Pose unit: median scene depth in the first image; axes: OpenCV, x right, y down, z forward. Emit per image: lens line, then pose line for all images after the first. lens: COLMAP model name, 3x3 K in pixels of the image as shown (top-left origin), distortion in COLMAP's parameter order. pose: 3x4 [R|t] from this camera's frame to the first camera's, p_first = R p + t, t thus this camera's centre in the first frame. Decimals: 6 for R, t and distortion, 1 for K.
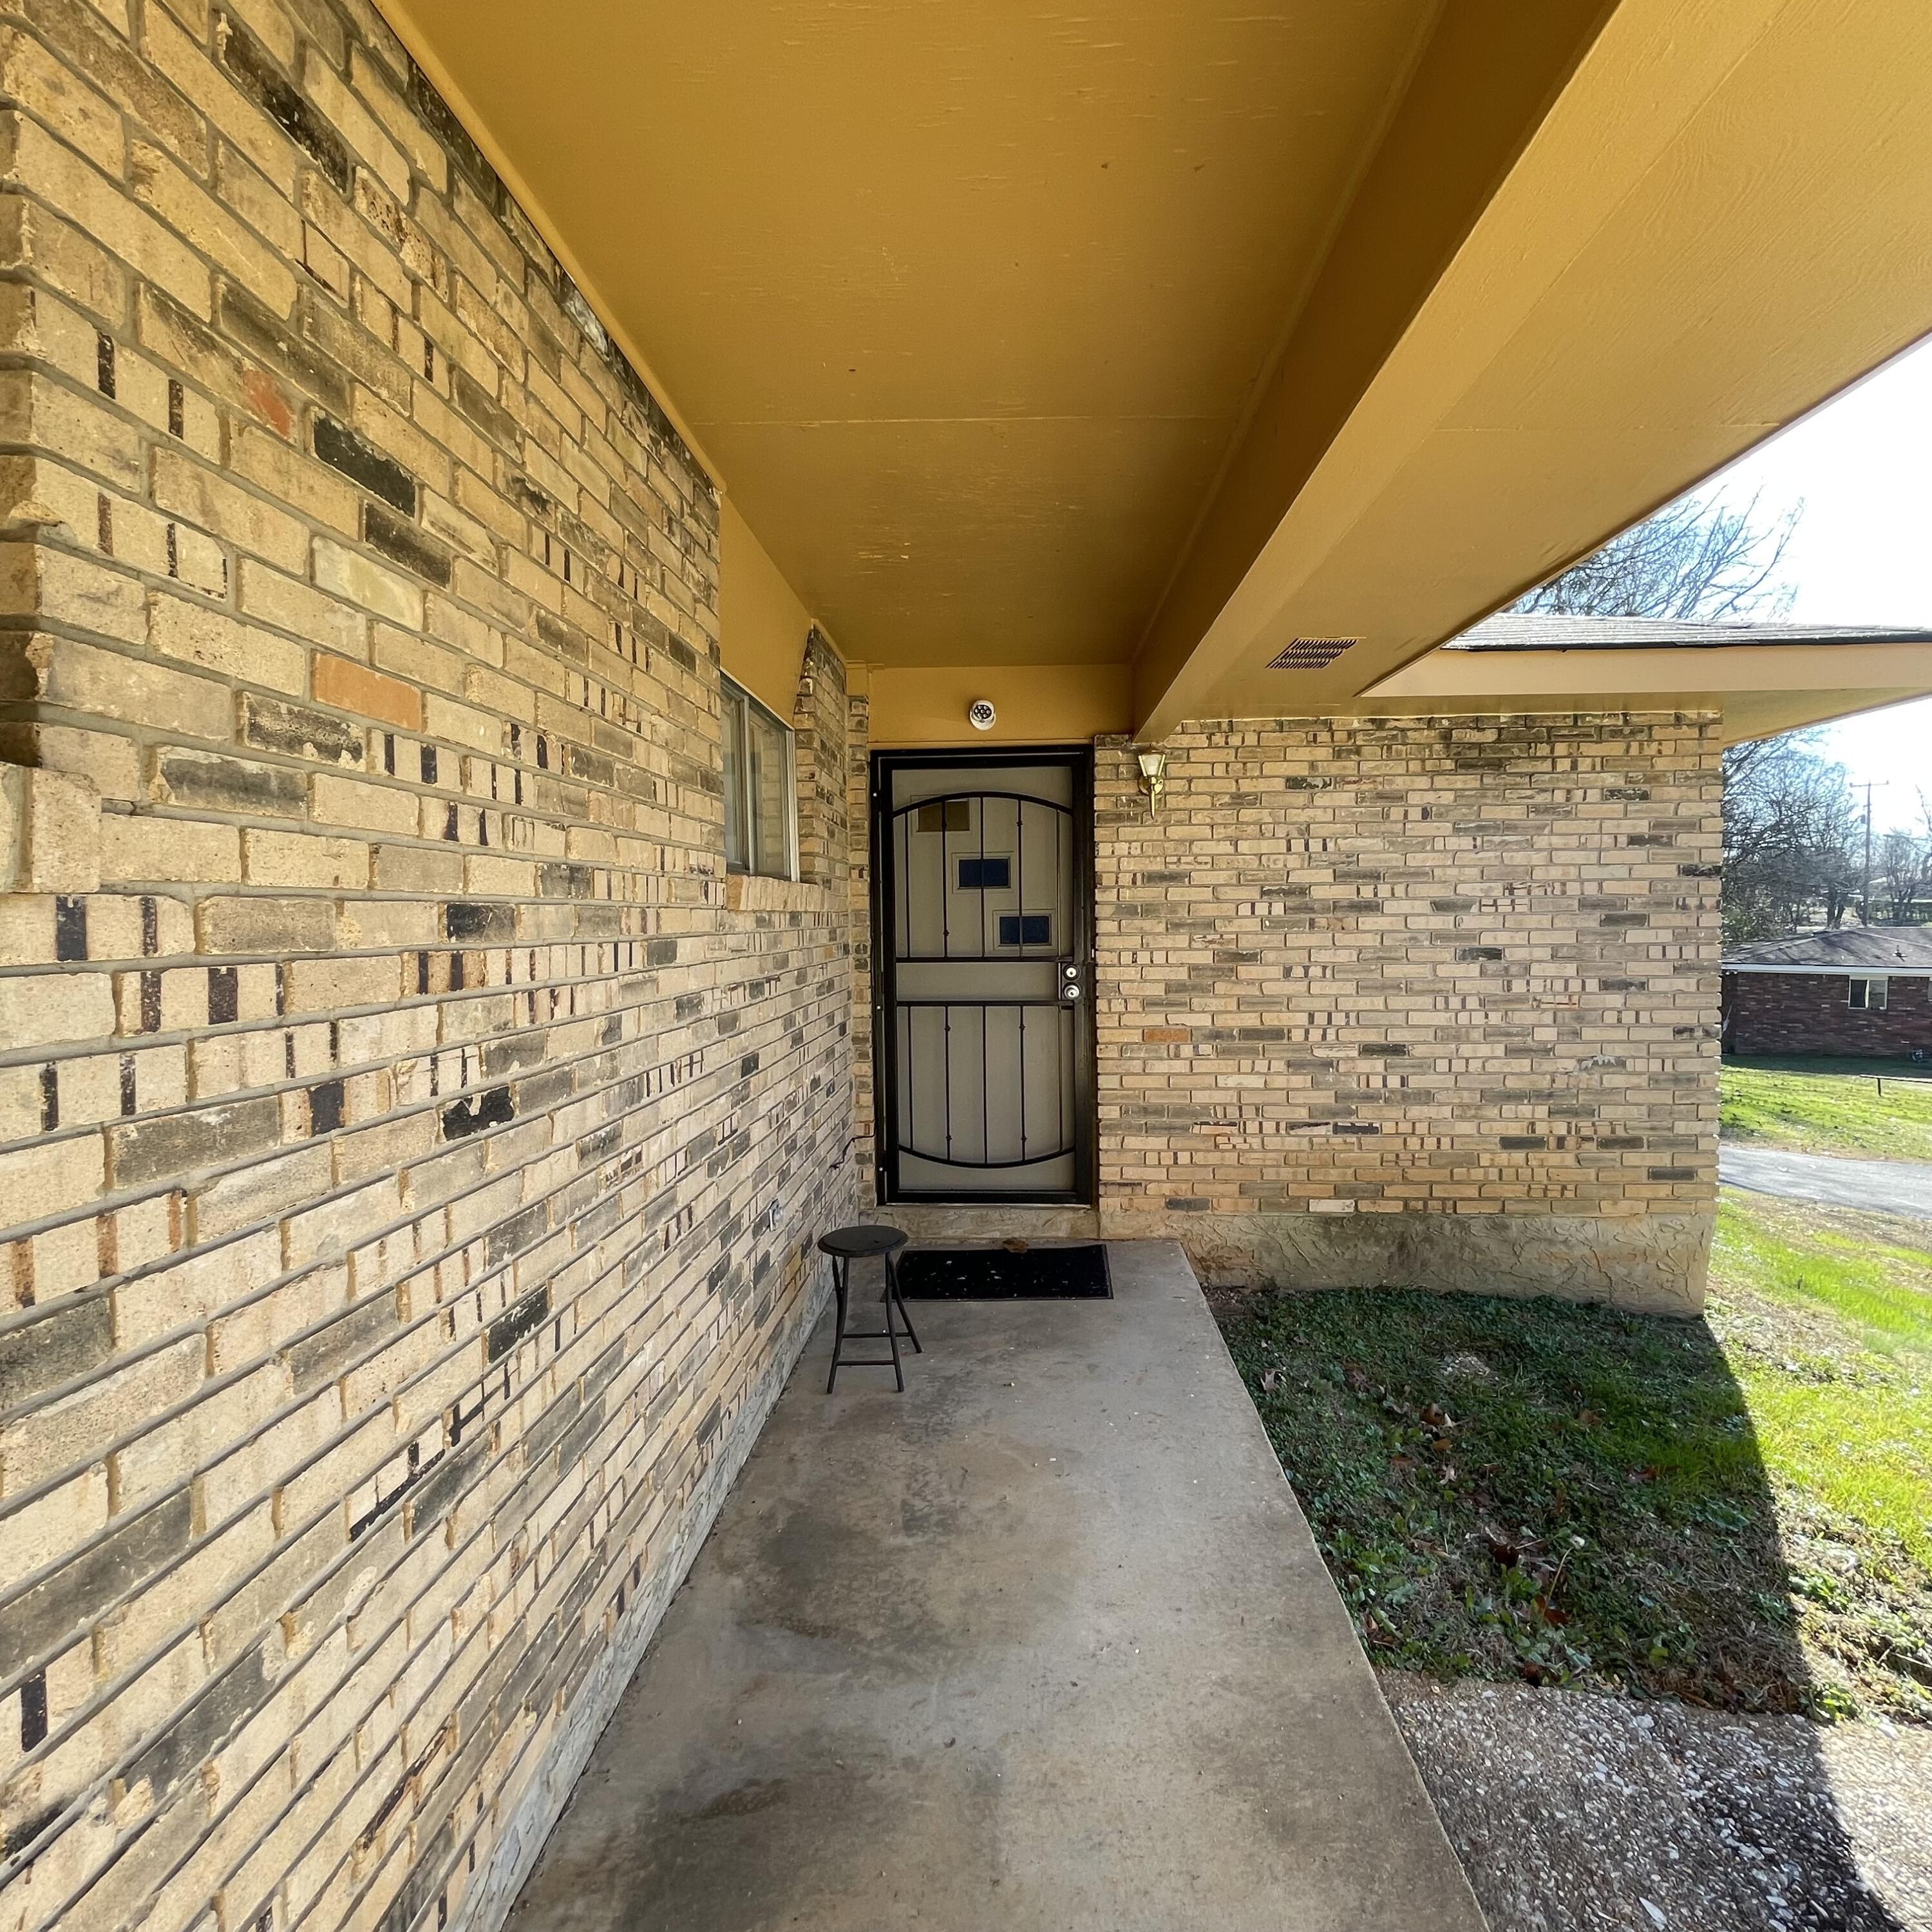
lens RADIAL K [[1050.8, 0, 966.0], [0, 1050.8, 966.0], [0, 0, 1]] dist [-0.002838, -0.000295]
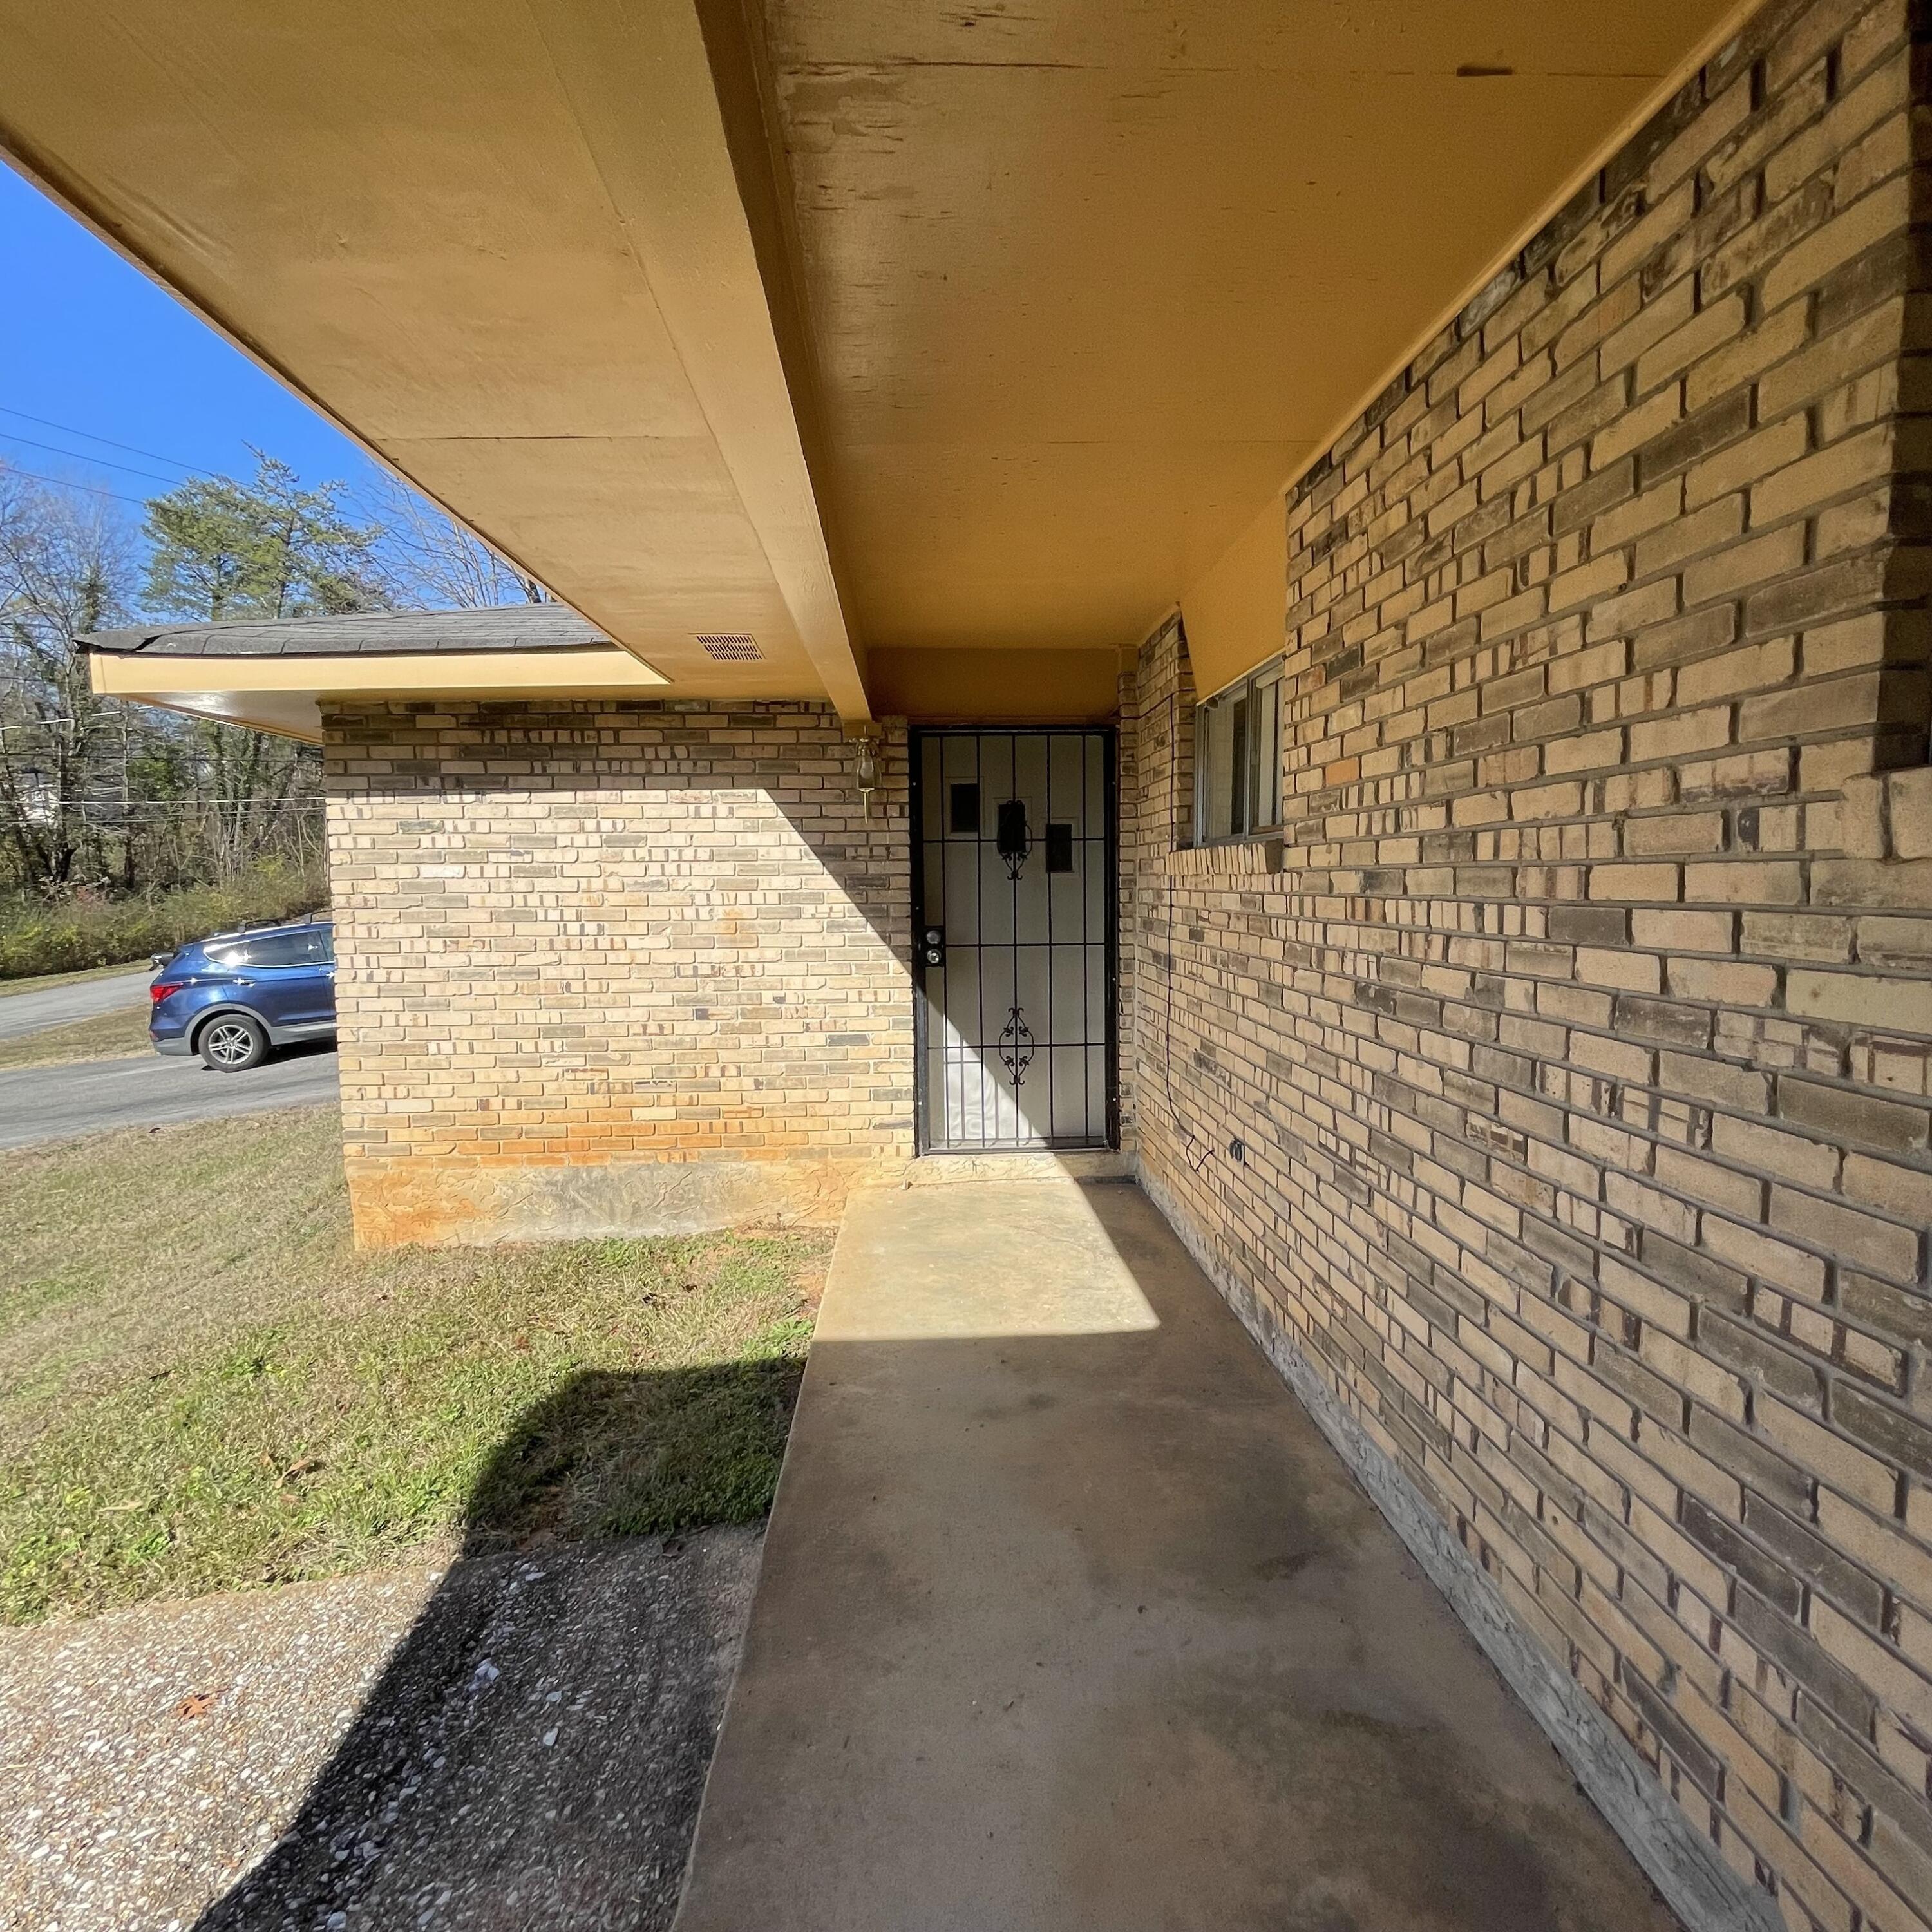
lens RADIAL K [[1050.8, 0, 966.0], [0, 1050.8, 966.0], [0, 0, 1]] dist [-0.002838, -0.000295]
pose [[-0.994249, 0.026535, -0.103750, 0.214888], [0.013342, 0.991961, 0.125841, -0.077688], [0.106255, 0.123733, -0.986610, 1.576997]]
